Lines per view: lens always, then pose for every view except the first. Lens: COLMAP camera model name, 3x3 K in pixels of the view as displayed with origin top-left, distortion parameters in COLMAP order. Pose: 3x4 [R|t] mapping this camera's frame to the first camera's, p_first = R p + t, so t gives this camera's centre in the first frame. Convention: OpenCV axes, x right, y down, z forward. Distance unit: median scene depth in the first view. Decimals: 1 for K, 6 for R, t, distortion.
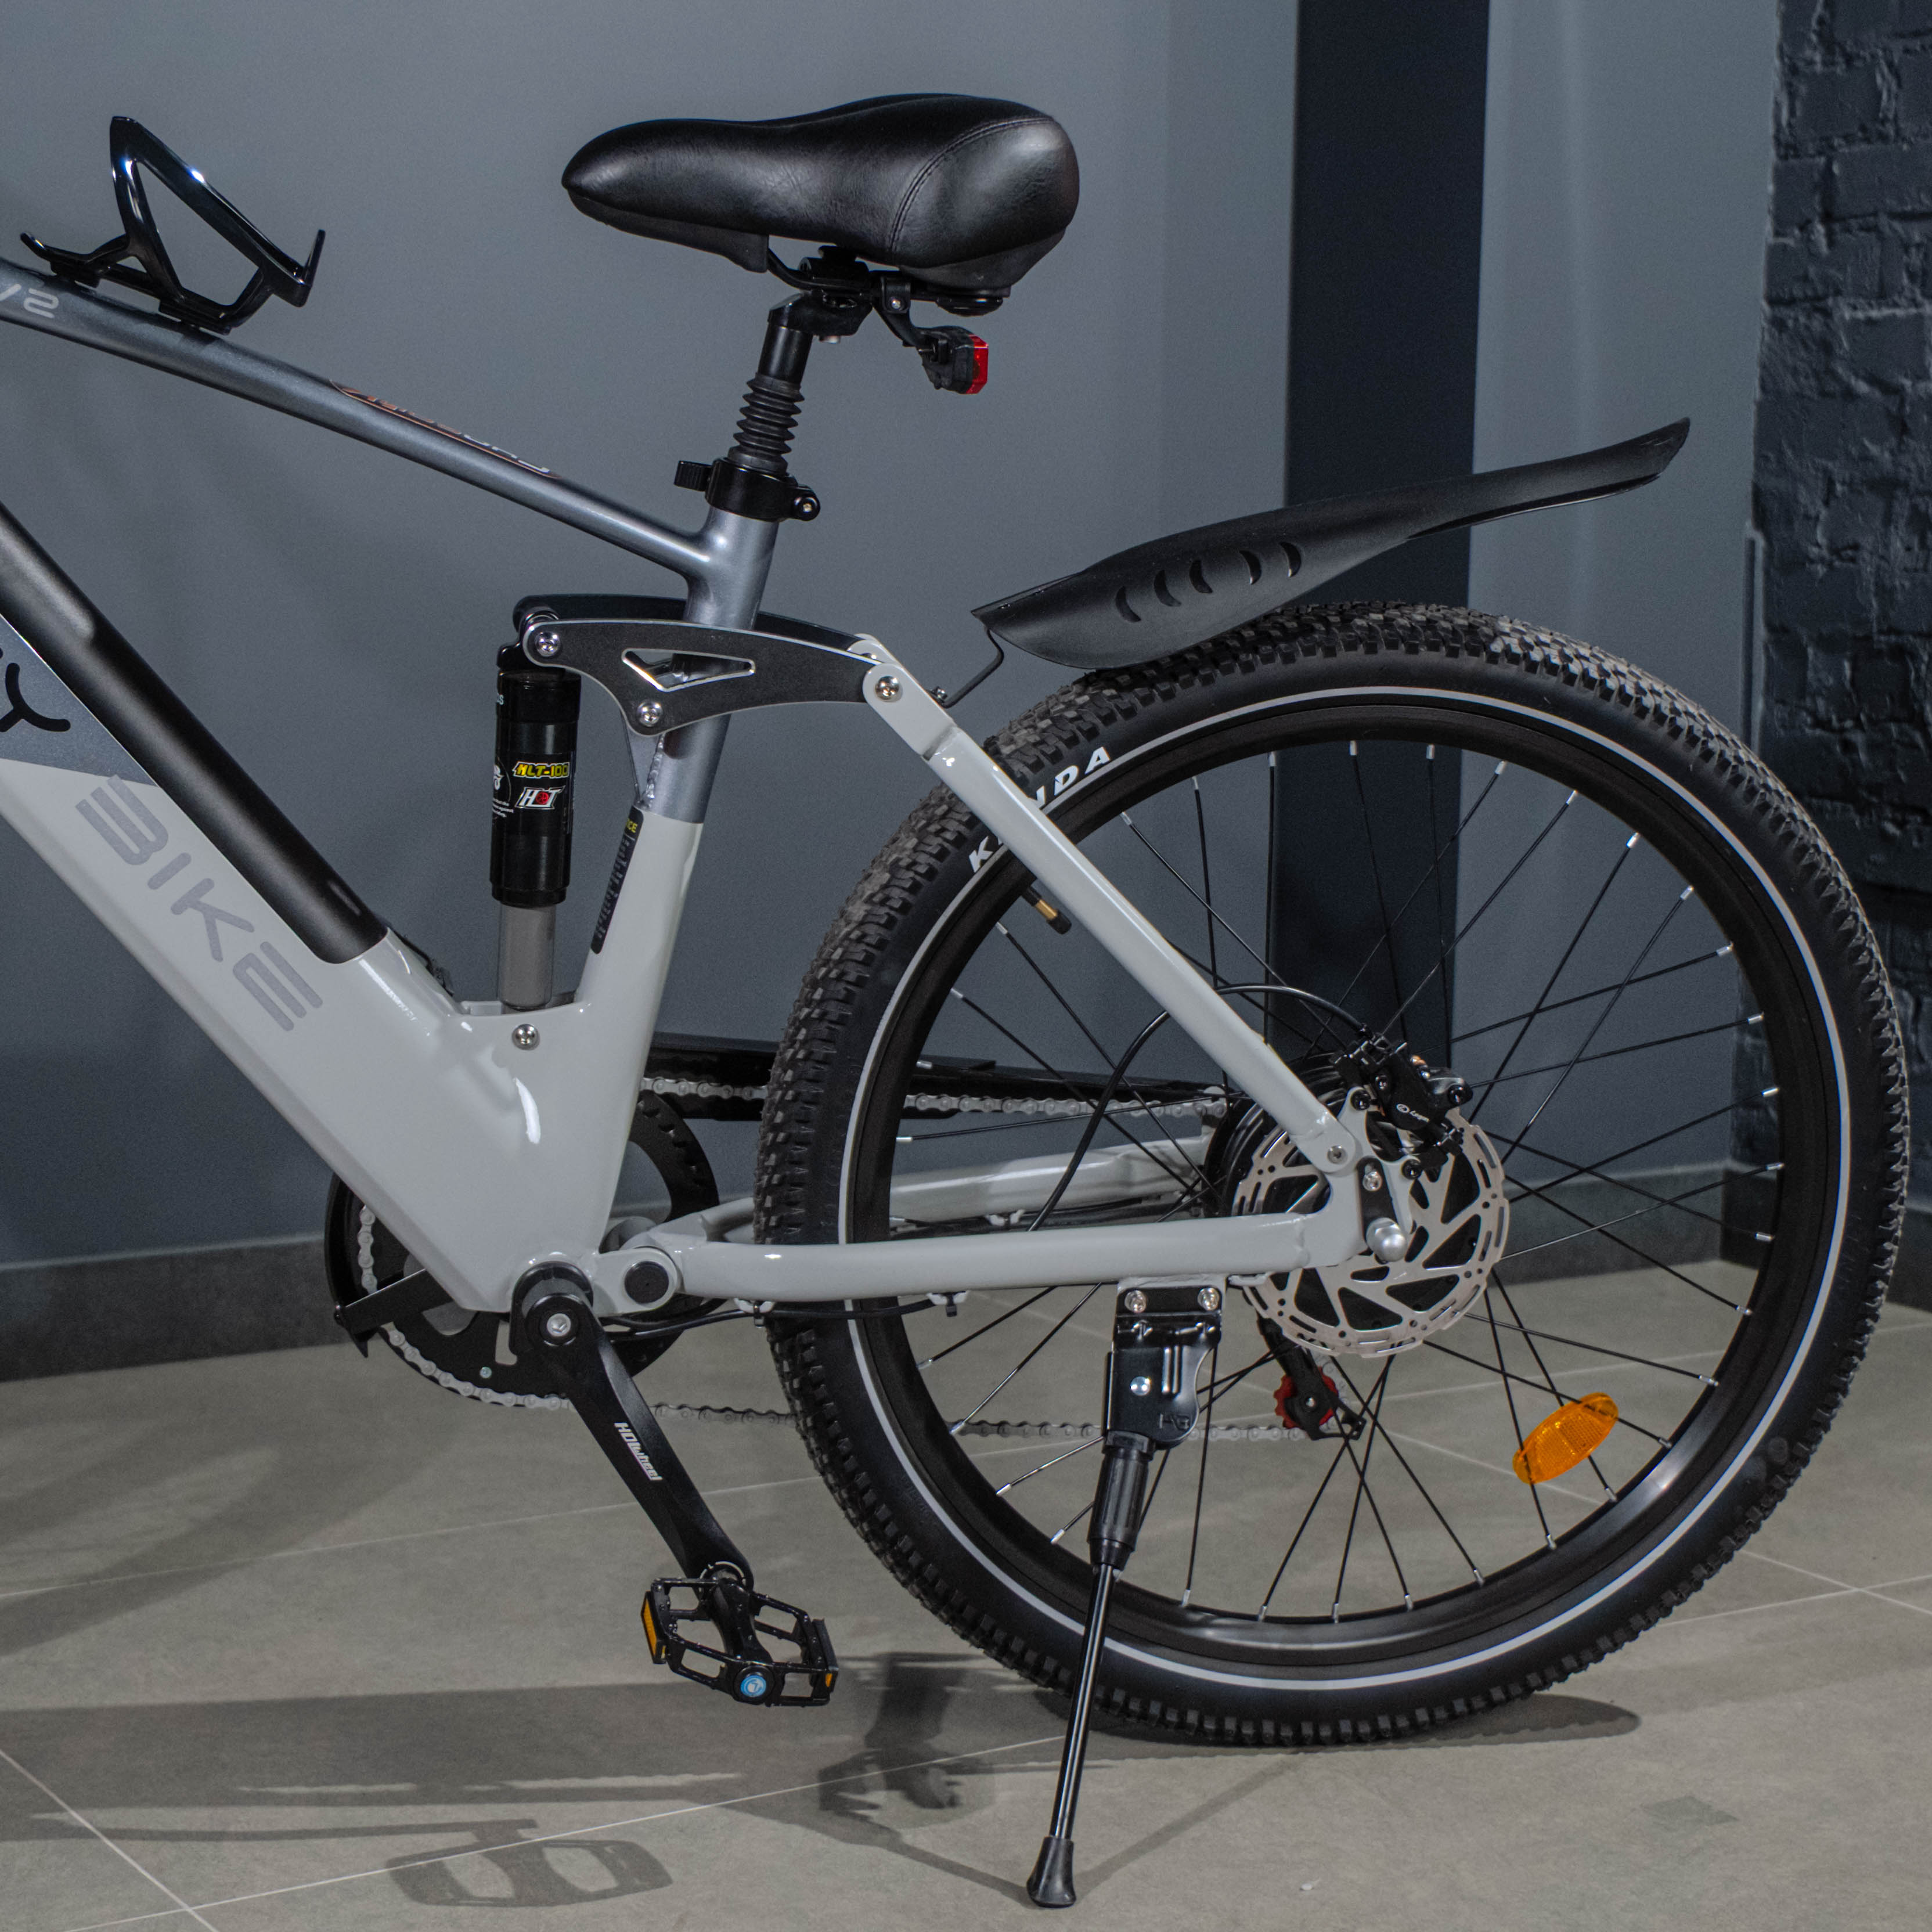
lens RADIAL K [[3605.3, 0, 966.0], [0, 3605.3, 966.0], [0, 0, 1]] dist [0.093902, -0.093433]
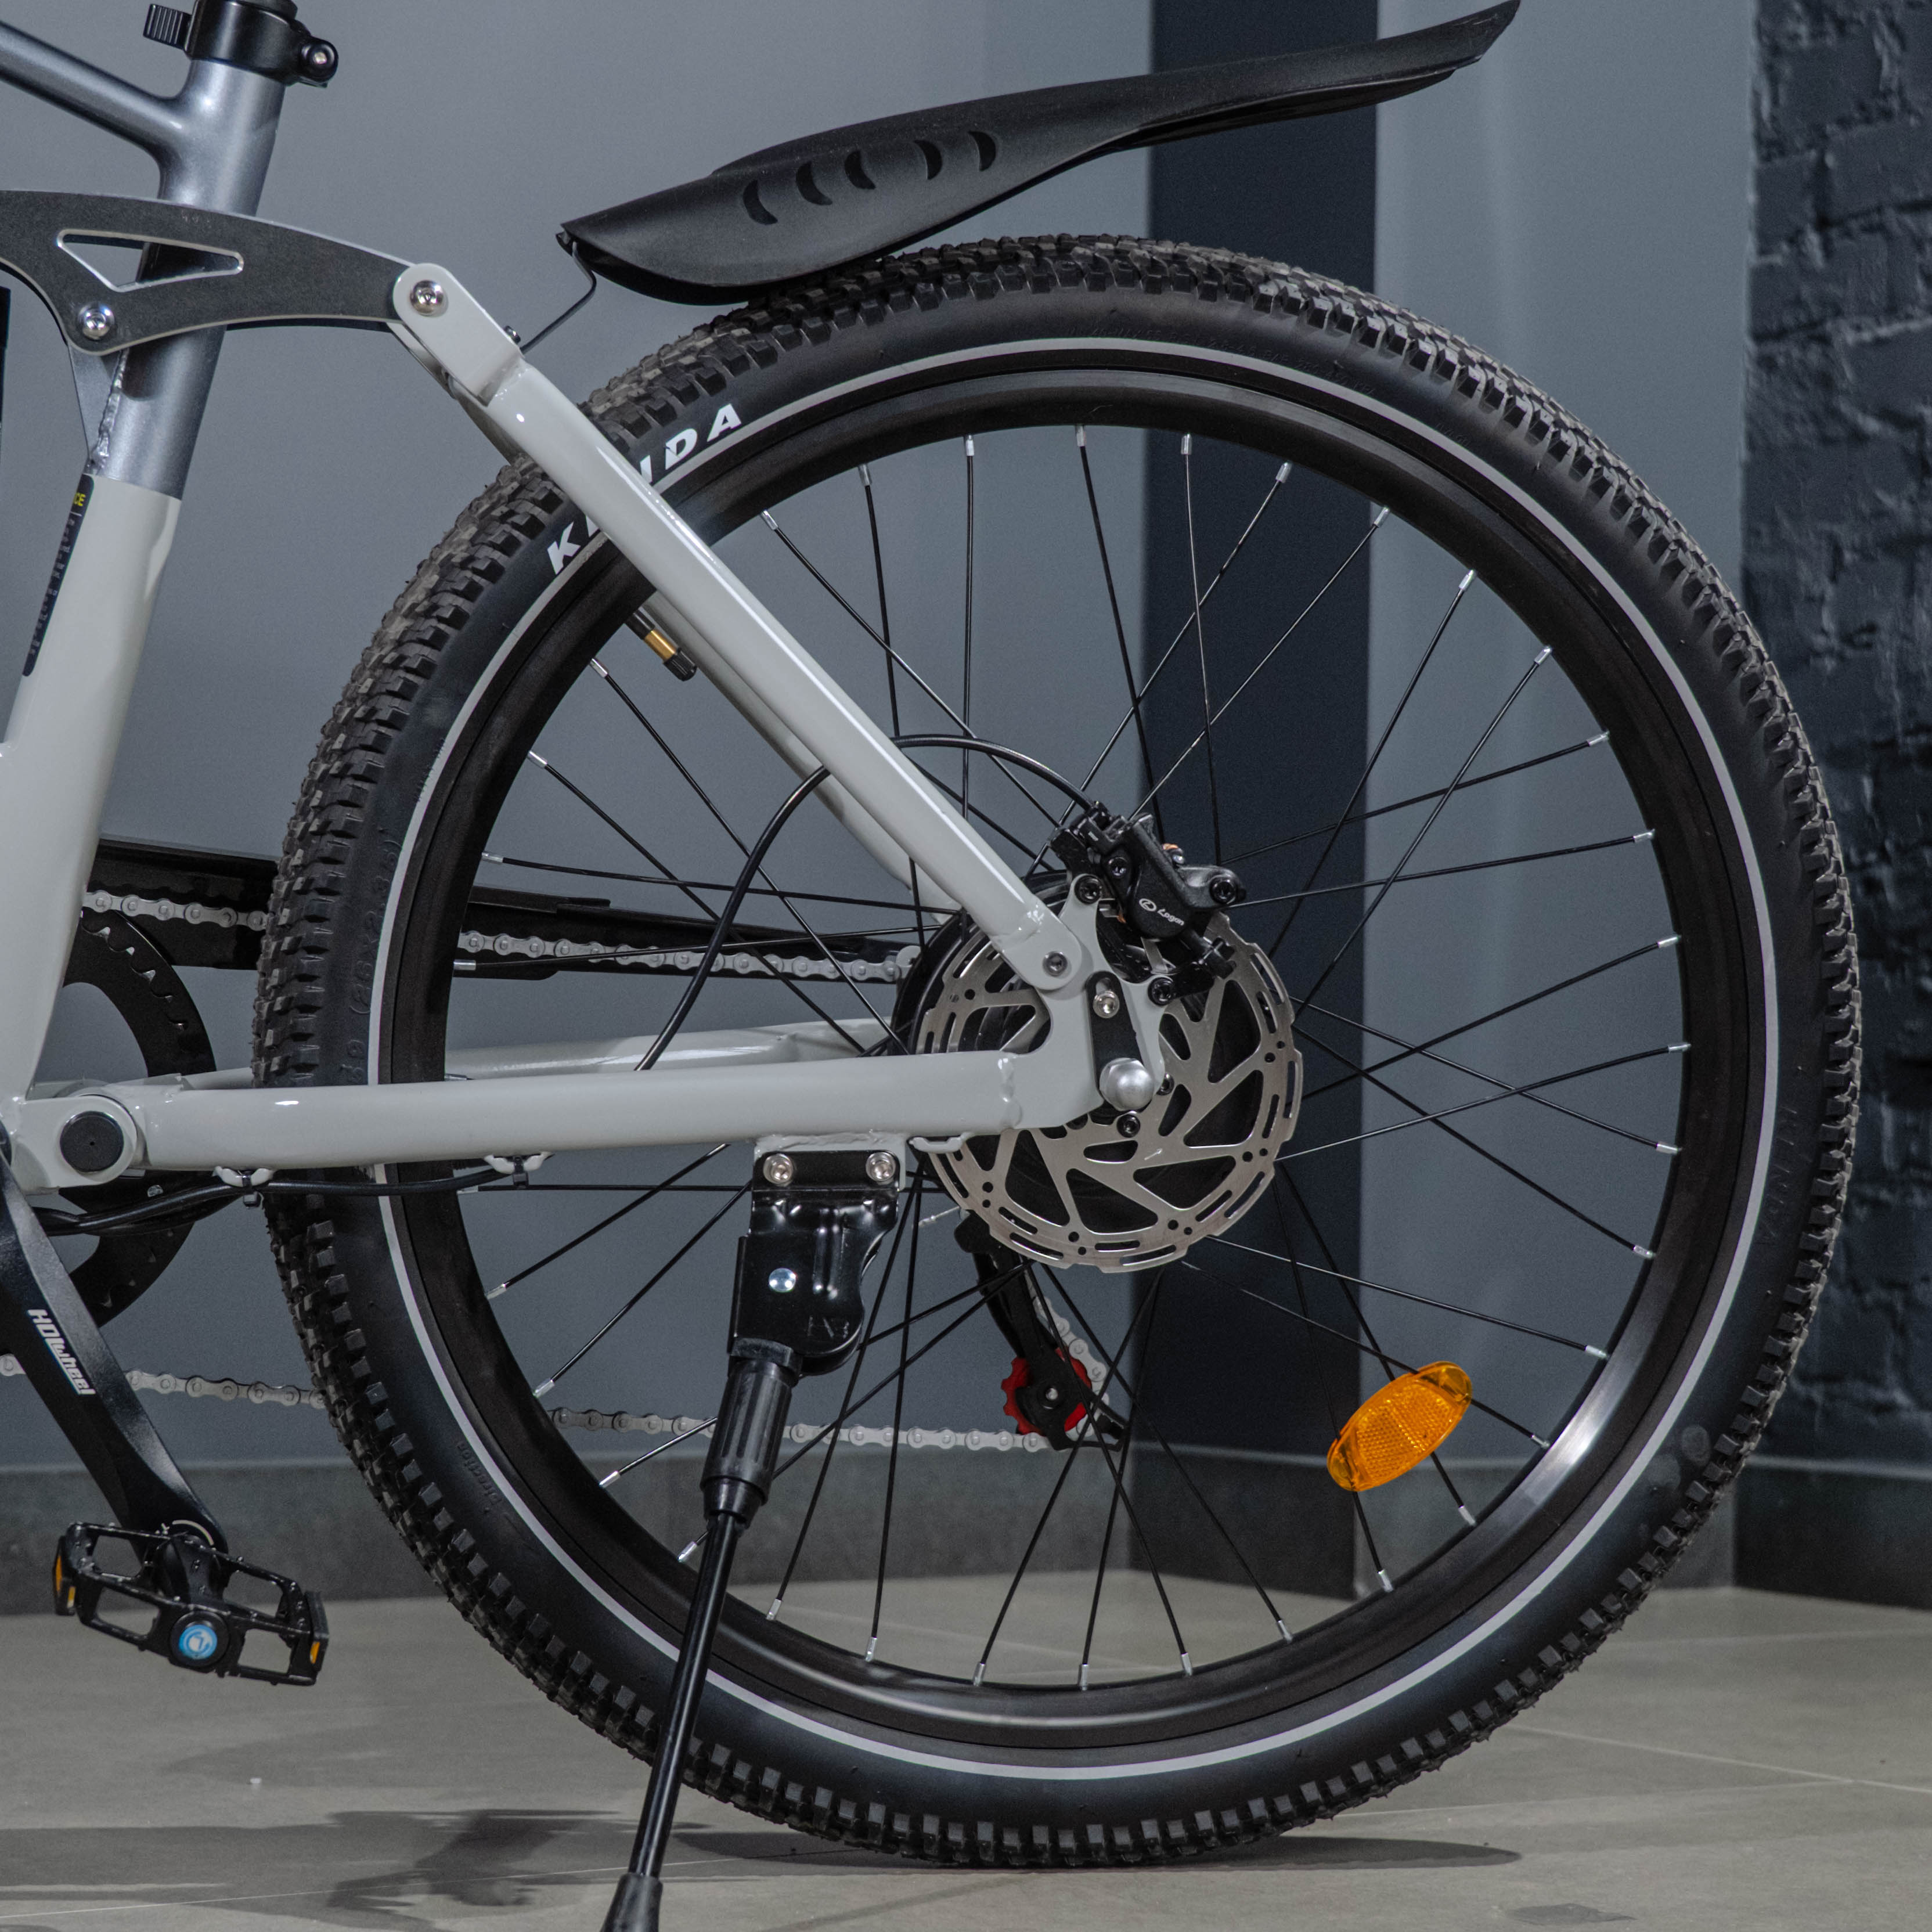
lens RADIAL K [[4519.1, 0, 966.0], [0, 4519.1, 966.0], [0, 0, 1]] dist [0.194788, -0.827747]
pose [[0.999921, -0.000513, 0.012564, 0.072118], [0.002480, 0.987589, -0.157041, 0.191997], [-0.012327, 0.157060, 0.987512, 0.102145]]
